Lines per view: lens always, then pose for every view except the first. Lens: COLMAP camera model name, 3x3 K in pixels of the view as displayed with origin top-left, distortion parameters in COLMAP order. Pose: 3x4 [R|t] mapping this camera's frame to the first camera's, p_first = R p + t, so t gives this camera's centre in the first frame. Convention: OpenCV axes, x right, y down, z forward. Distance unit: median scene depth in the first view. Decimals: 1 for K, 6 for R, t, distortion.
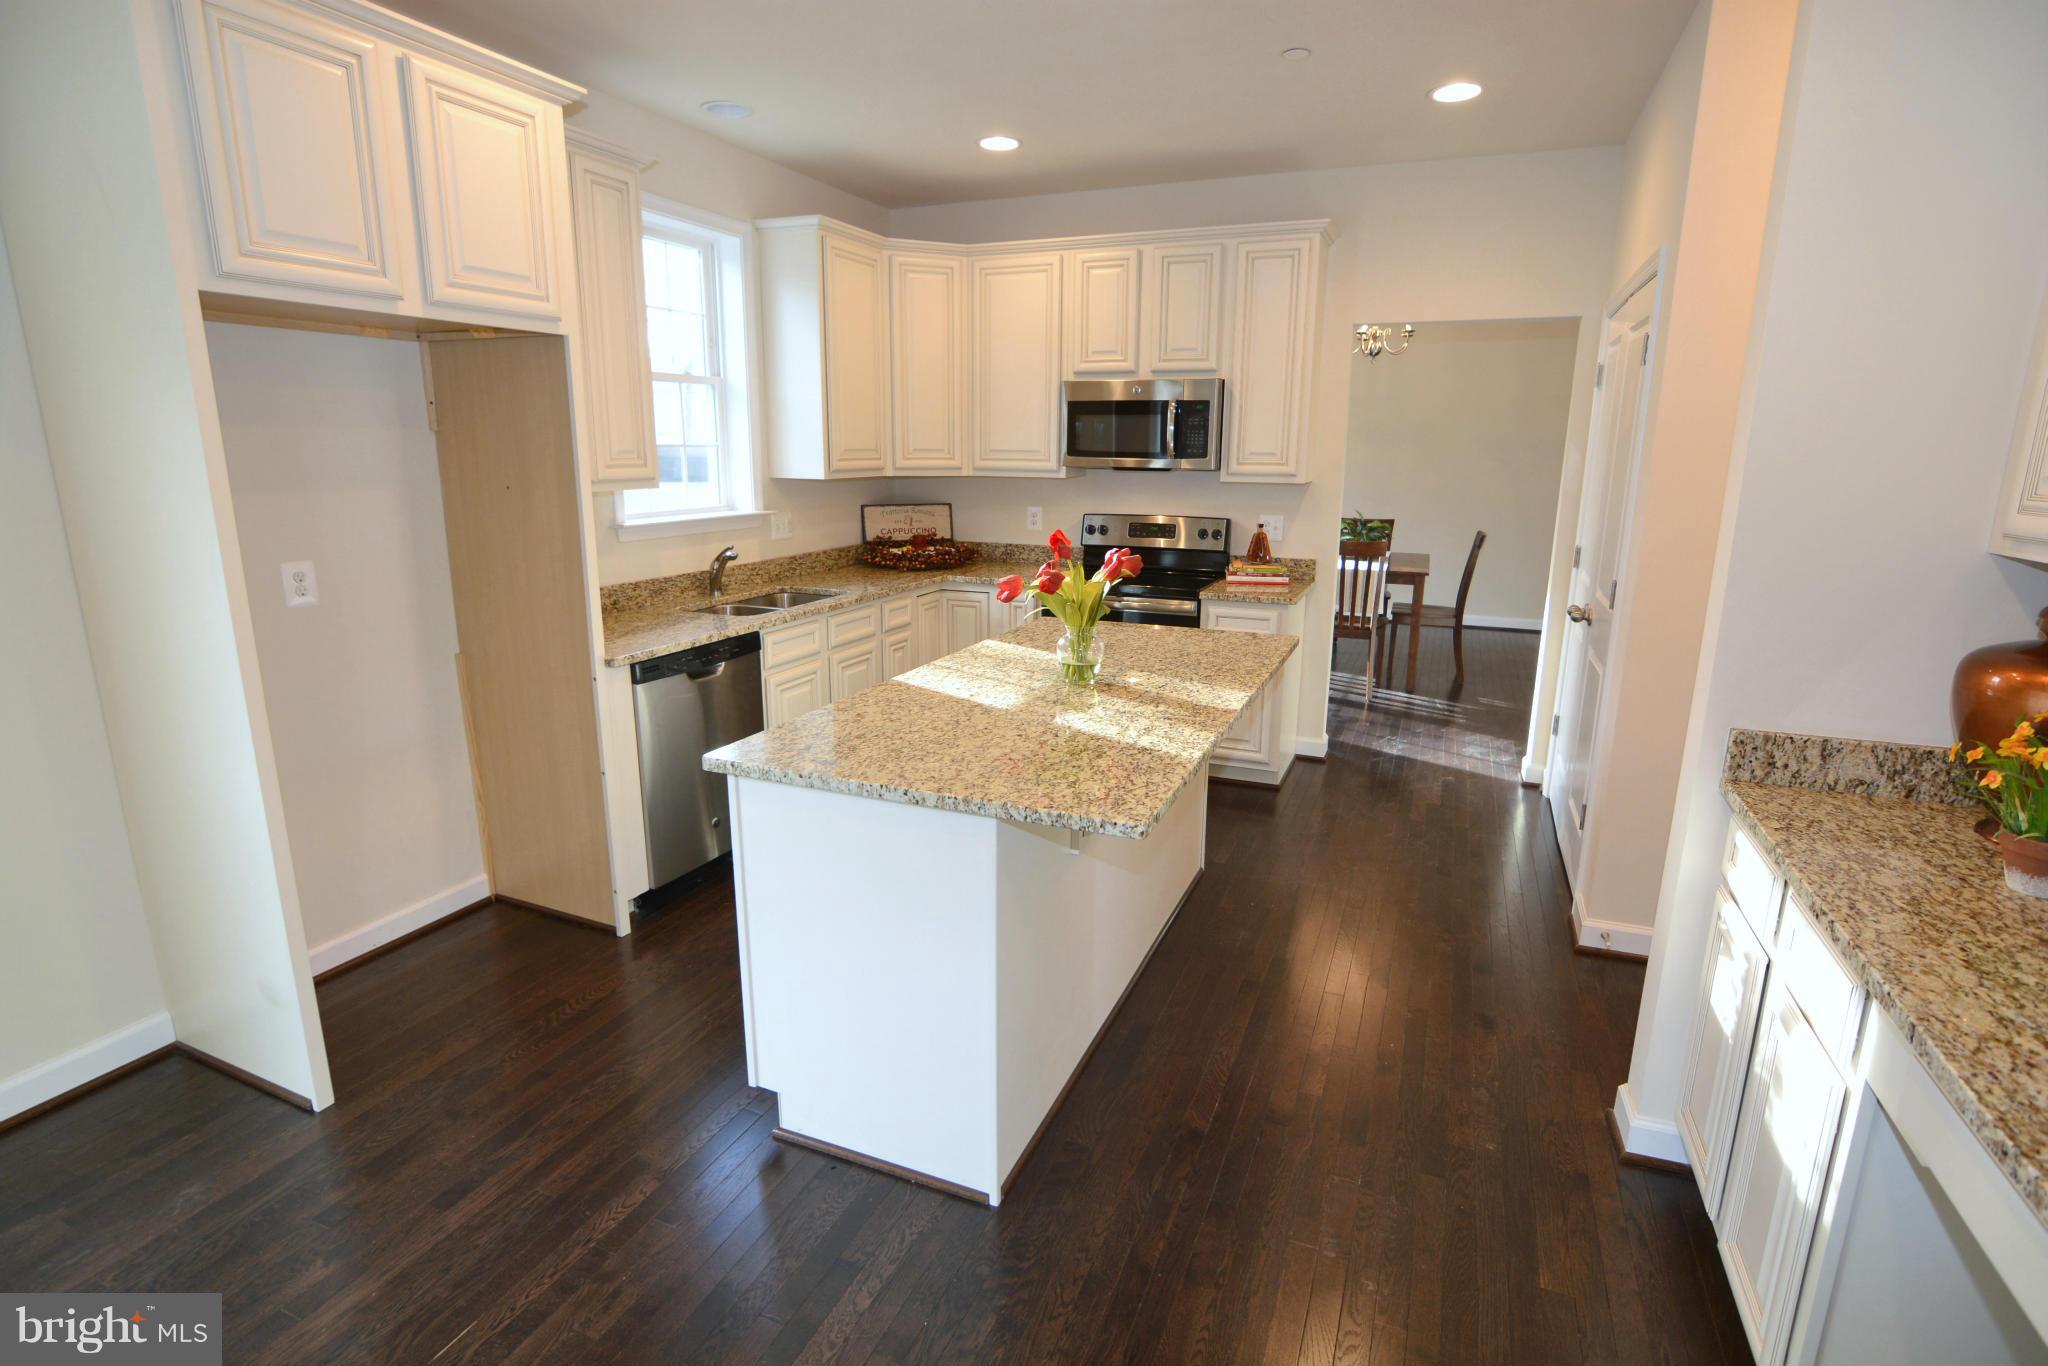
lens RADIAL K [[1003.1, 0, 1025.1], [0, 1003.1, 675.1], [0, 0, 1]] dist [-0.013625, -0.000190]
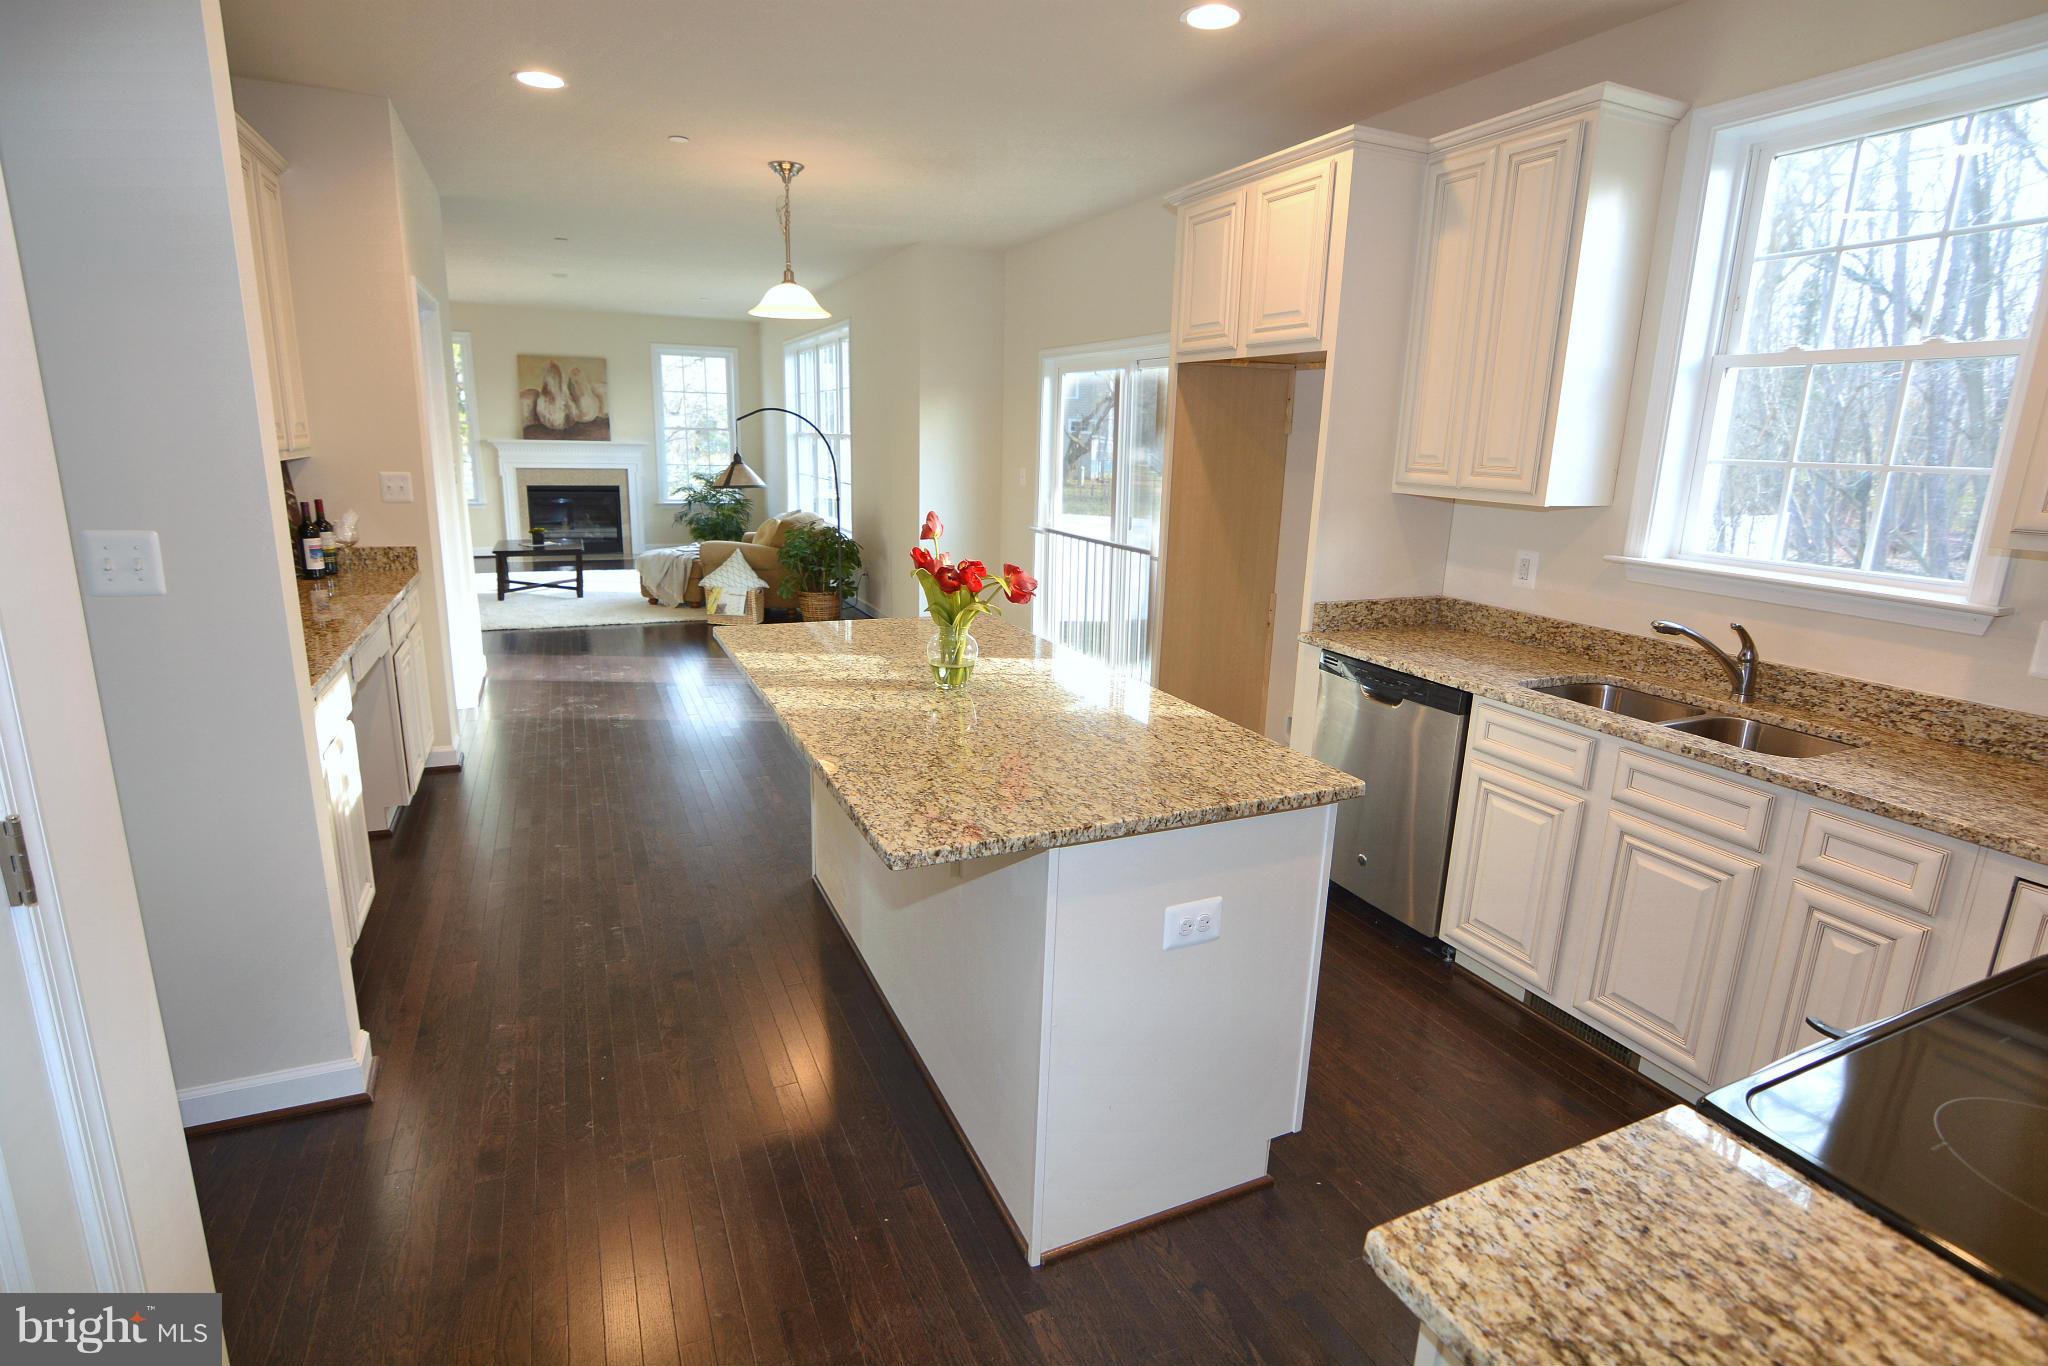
lens RADIAL K [[1002.4, 0, 1028.7], [0, 1002.4, 675.9], [0, 0, 1]] dist [-0.021907, 0.000464]
pose [[-0.672173, 0.147828, -0.725486, 0.407587], [-0.199654, 0.907377, 0.369873, -0.216151], [0.712967, 0.393465, -0.580400, 0.954639]]
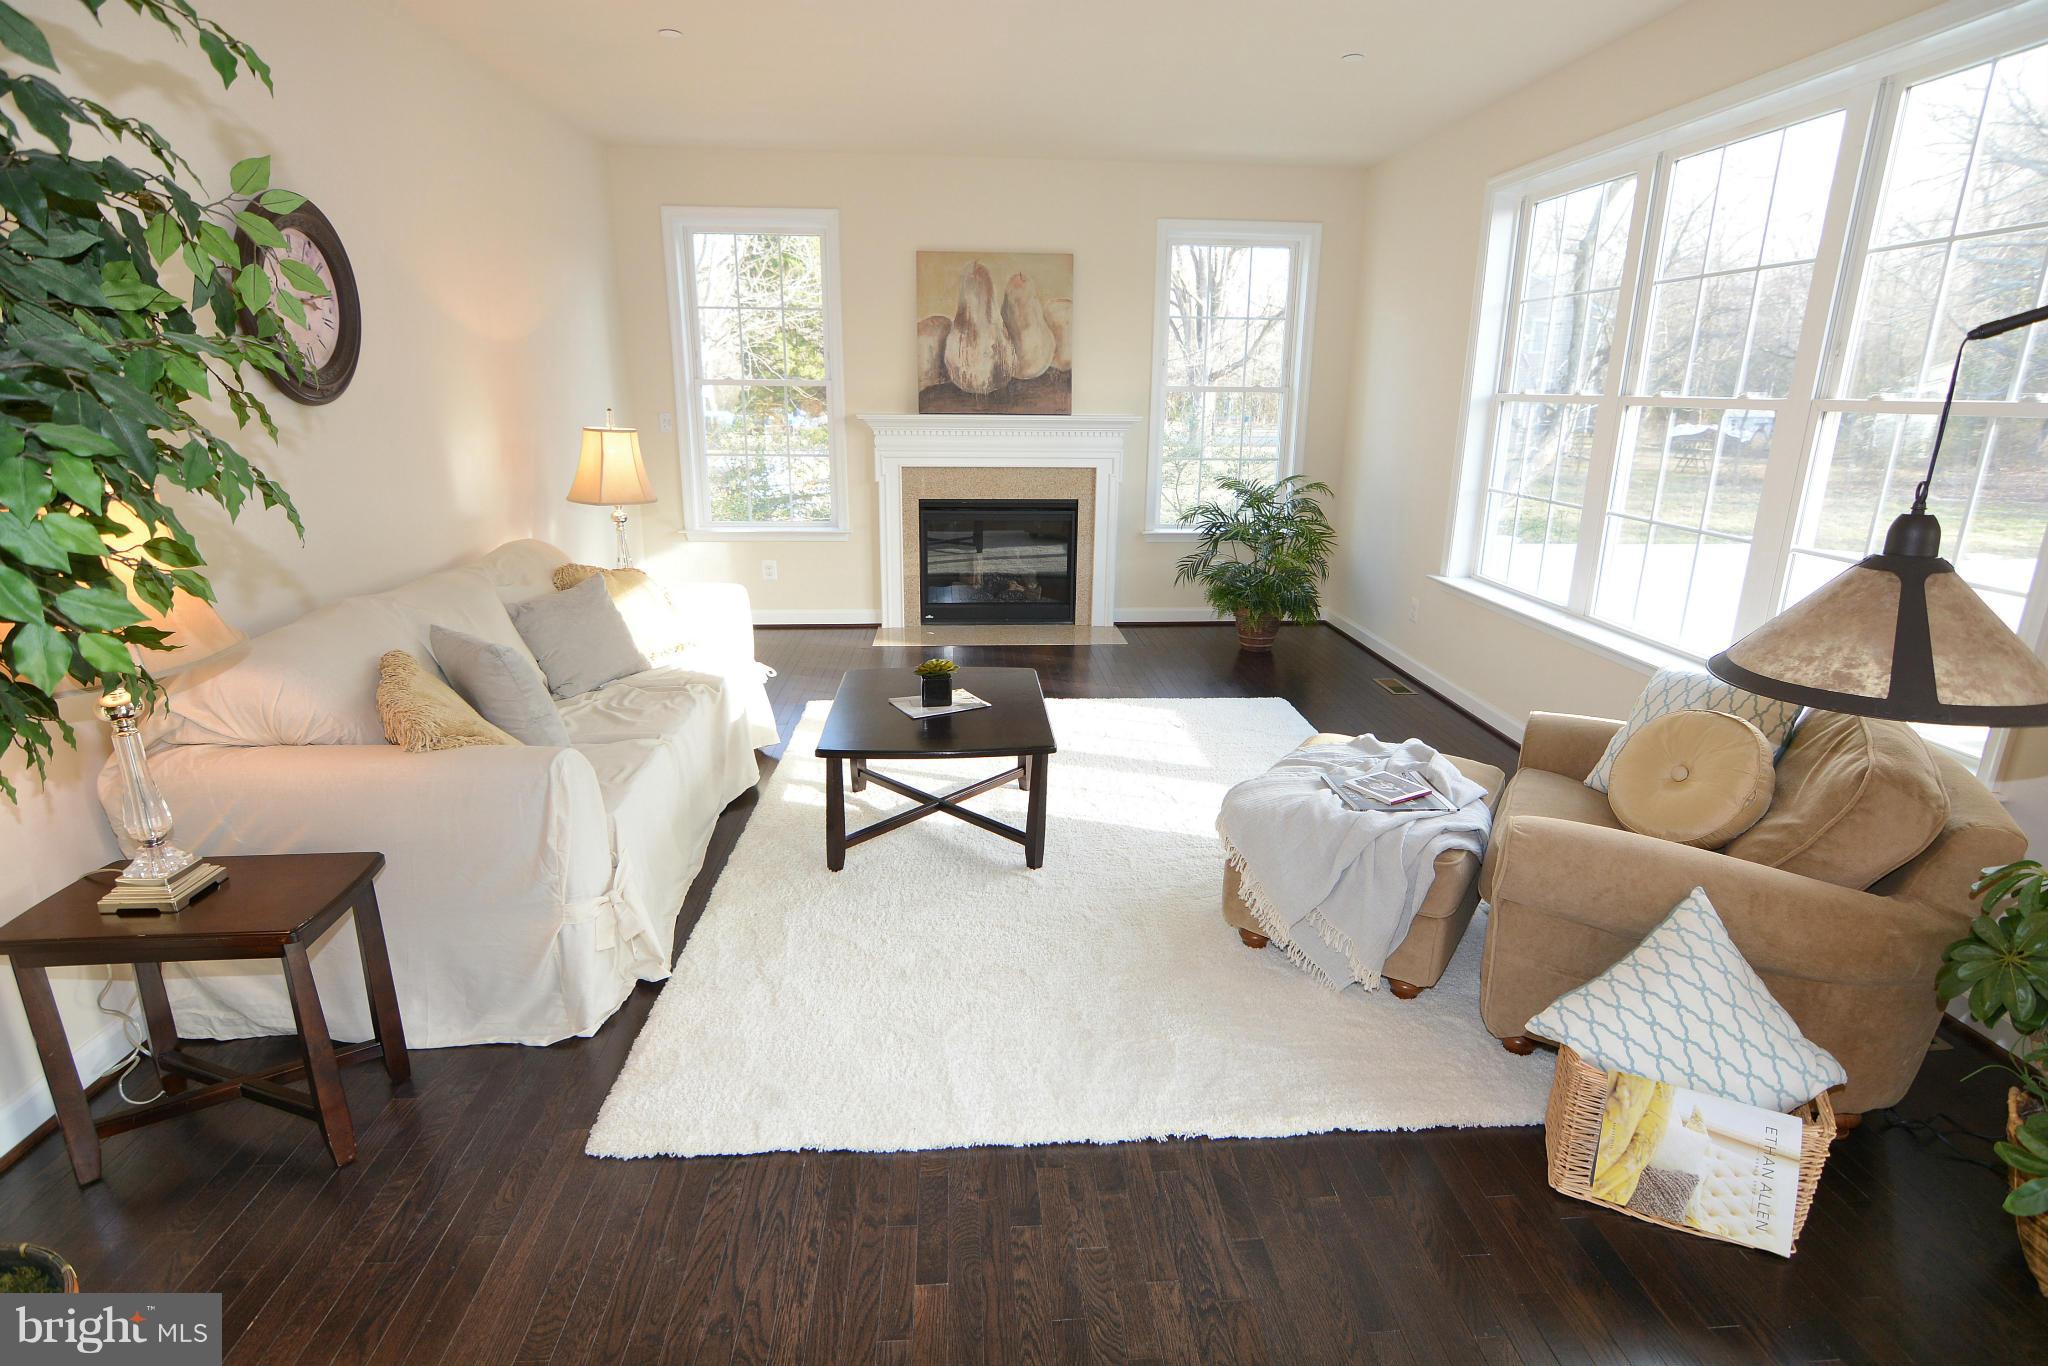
lens RADIAL K [[1002.4, 0, 1028.7], [0, 1002.4, 675.9], [0, 0, 1]] dist [-0.021907, 0.000464]
pose [[-0.887496, 0.113326, -0.446663, -0.118918], [-0.119142, 0.879902, 0.459976, 0.089402], [0.445147, 0.461444, -0.767407, -0.341642]]
